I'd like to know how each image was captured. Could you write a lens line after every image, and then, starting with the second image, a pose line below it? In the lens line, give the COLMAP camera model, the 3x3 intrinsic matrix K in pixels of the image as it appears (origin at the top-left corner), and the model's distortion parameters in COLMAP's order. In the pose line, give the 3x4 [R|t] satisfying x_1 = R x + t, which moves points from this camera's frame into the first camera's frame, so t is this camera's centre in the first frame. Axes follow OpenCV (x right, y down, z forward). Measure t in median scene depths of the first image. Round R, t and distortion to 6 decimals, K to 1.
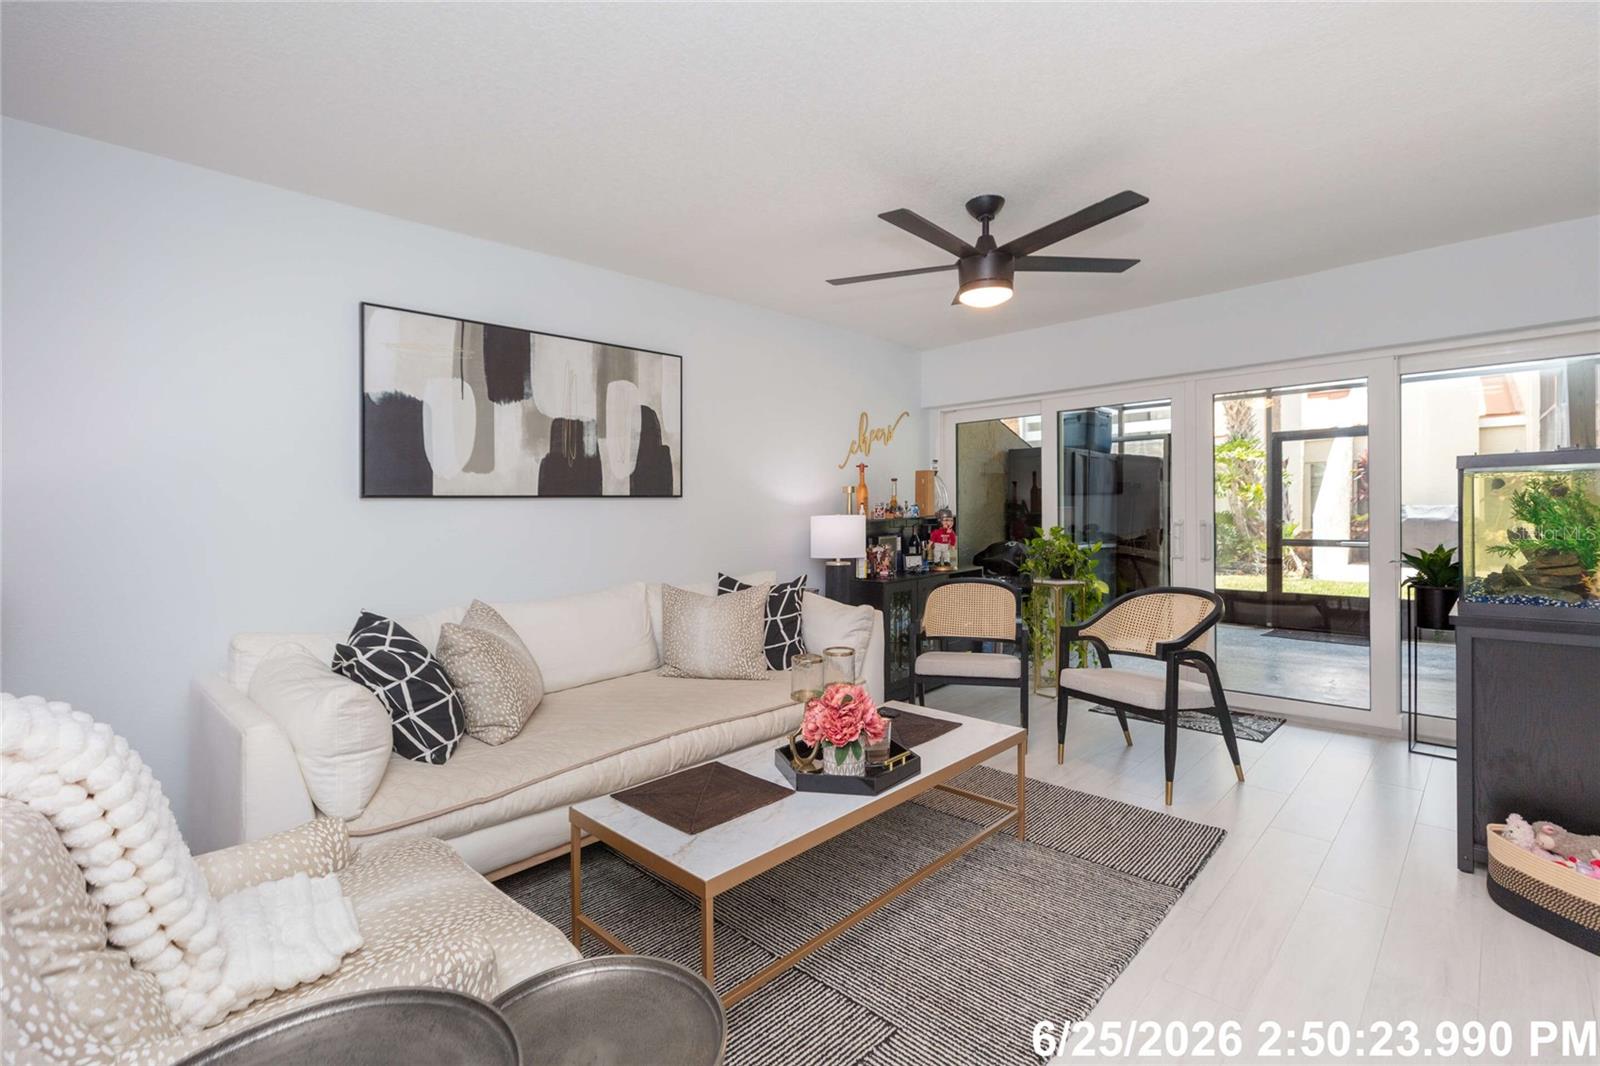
lens RADIAL K [[731.3, 0, 795.7], [0, 731.3, 509.6], [0, 0, 1]] dist [0.003696, 0.000158]
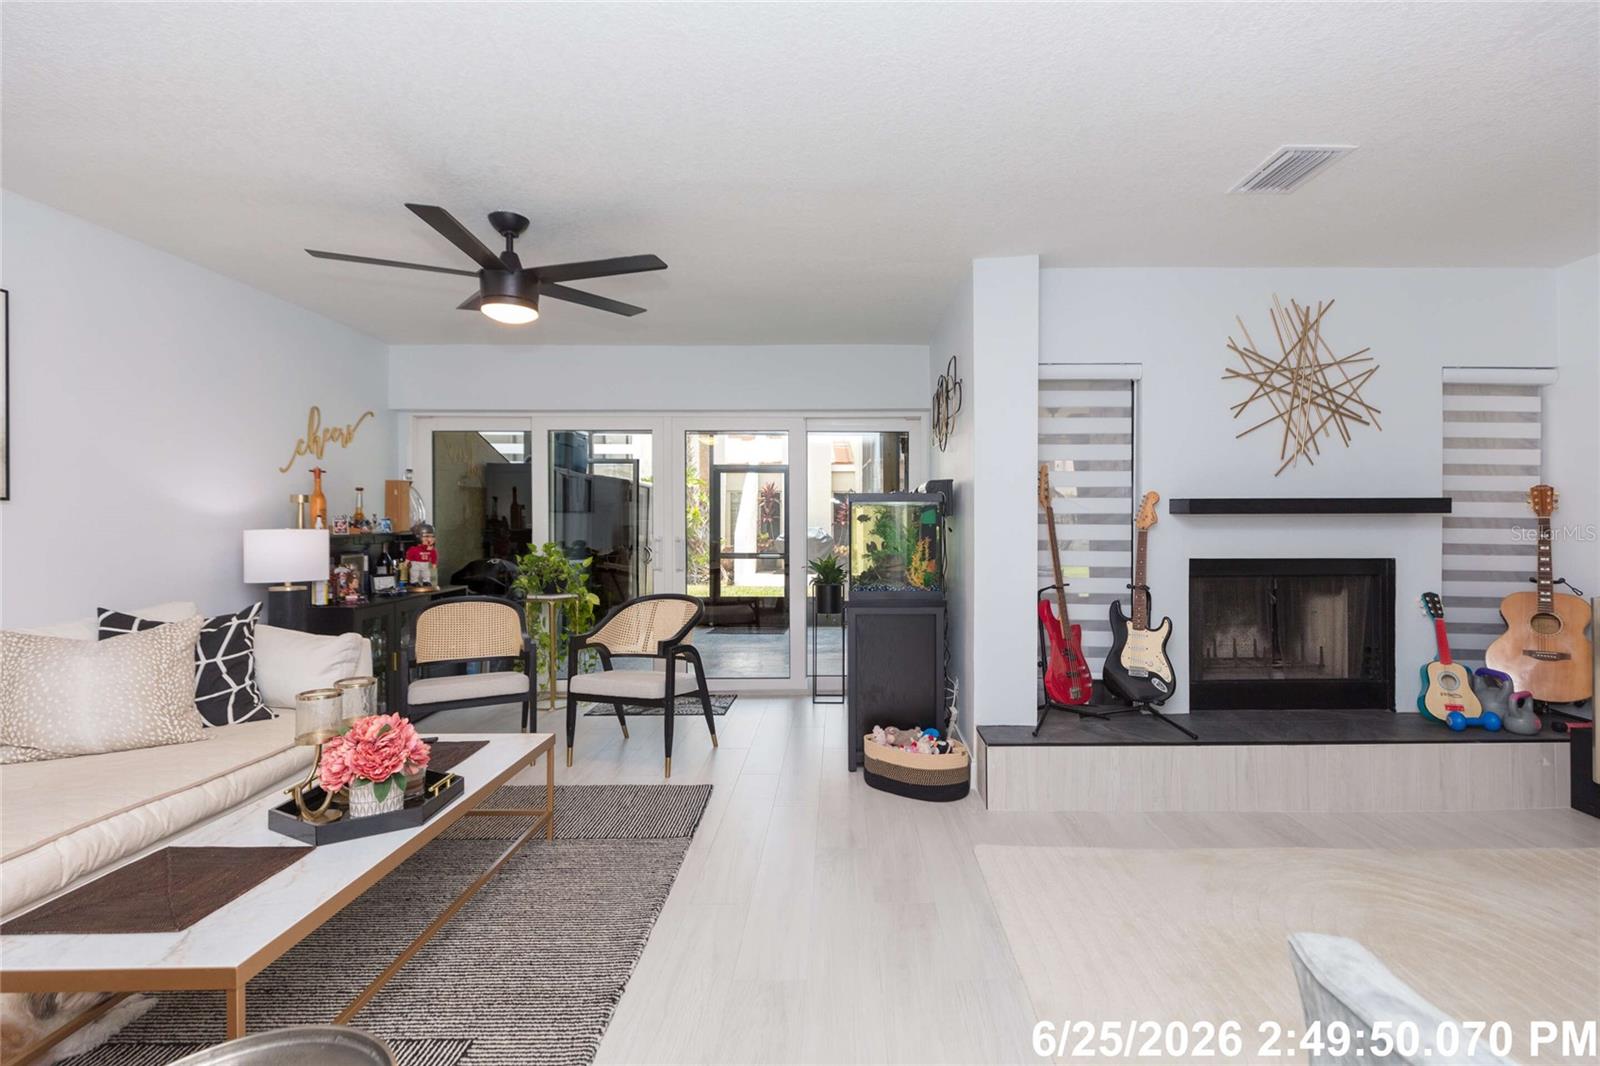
lens RADIAL K [[731.3, 0, 854.3], [0, 731.3, 515.1], [0, 0, 1]] dist [0.003696, 0.000158]
pose [[0.705691, 0.023623, 0.708126, -0.098892], [-0.011623, 0.999696, -0.021767, 0.002378], [-0.708425, 0.007130, 0.705750, -0.037857]]
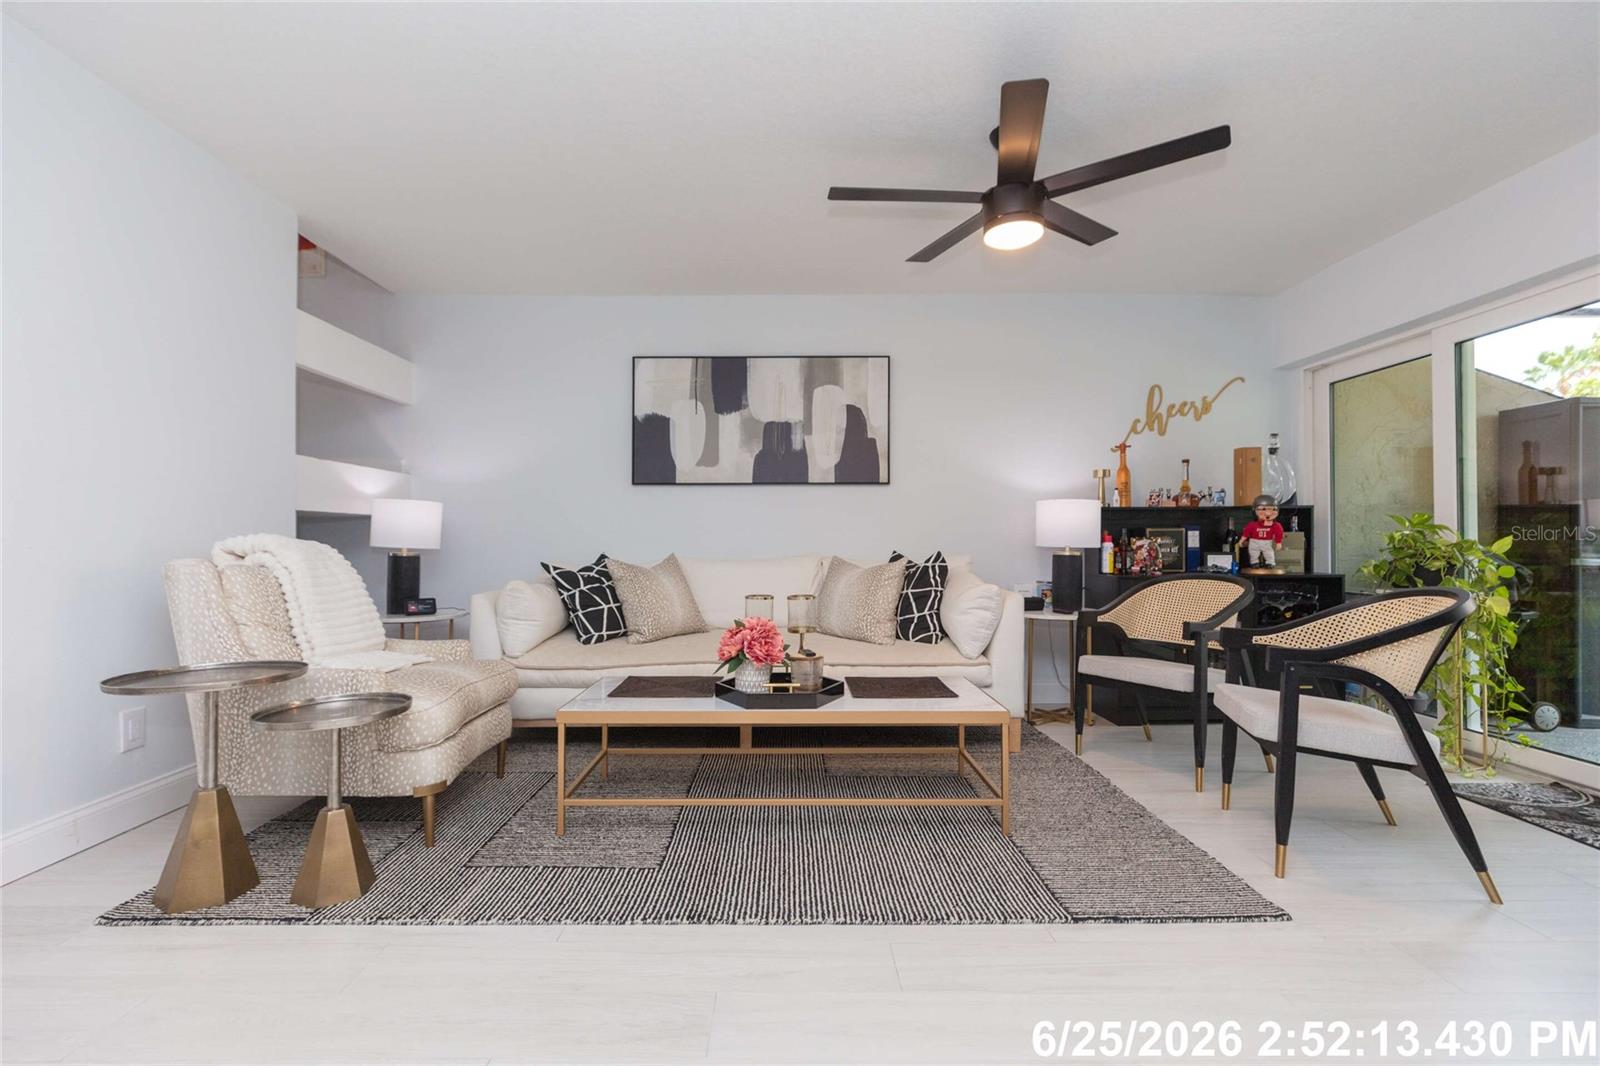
lens RADIAL K [[731.3, 0, 784.4], [0, 731.3, 534.0], [0, 0, 1]] dist [0.003696, 0.000158]
pose [[0.692012, 0.008177, -0.721840, 0.618810], [-0.012582, 0.999921, -0.000736, 0.070961], [0.721777, 0.009591, 0.692060, 0.148112]]
